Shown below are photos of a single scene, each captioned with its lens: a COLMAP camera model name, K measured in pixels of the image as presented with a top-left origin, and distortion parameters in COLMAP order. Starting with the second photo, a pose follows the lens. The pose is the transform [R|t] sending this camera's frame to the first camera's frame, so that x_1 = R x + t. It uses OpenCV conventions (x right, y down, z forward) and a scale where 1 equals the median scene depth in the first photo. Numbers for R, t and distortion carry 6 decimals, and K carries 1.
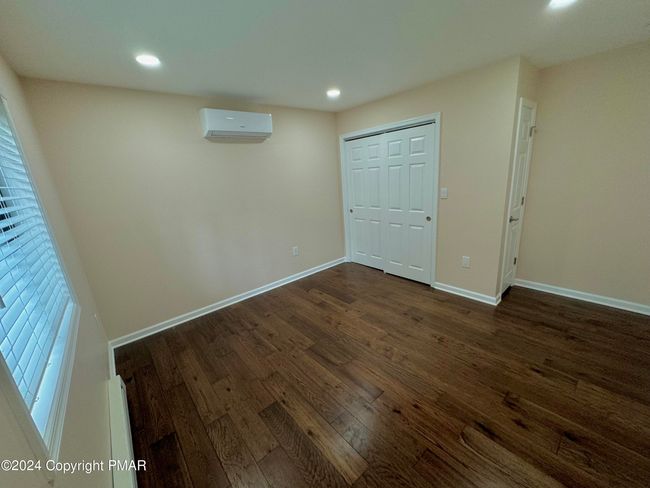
lens RADIAL K [[260.1, 0, 325.0], [0, 260.1, 244.0], [0, 0, 1]] dist [-0.002052, -0.000360]
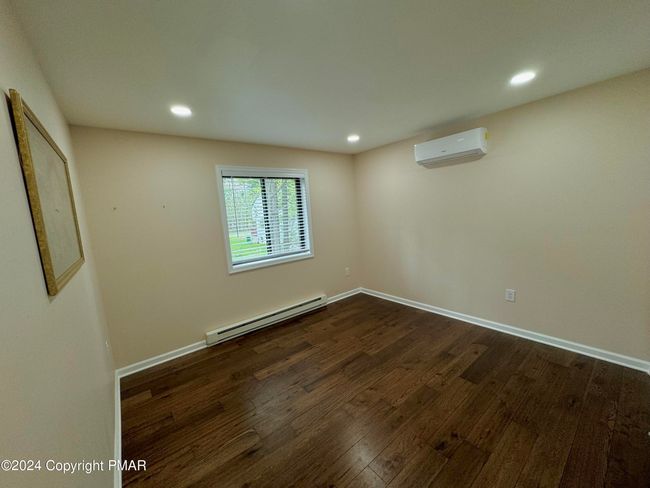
lens RADIAL K [[260.1, 0, 325.0], [0, 260.1, 244.0], [0, 0, 1]] dist [-0.002052, -0.000360]
pose [[-0.023546, 0.210667, -0.977274, 0.855043], [-0.193546, 0.958090, 0.211195, -0.241231], [0.980809, 0.194120, 0.018215, 0.632116]]
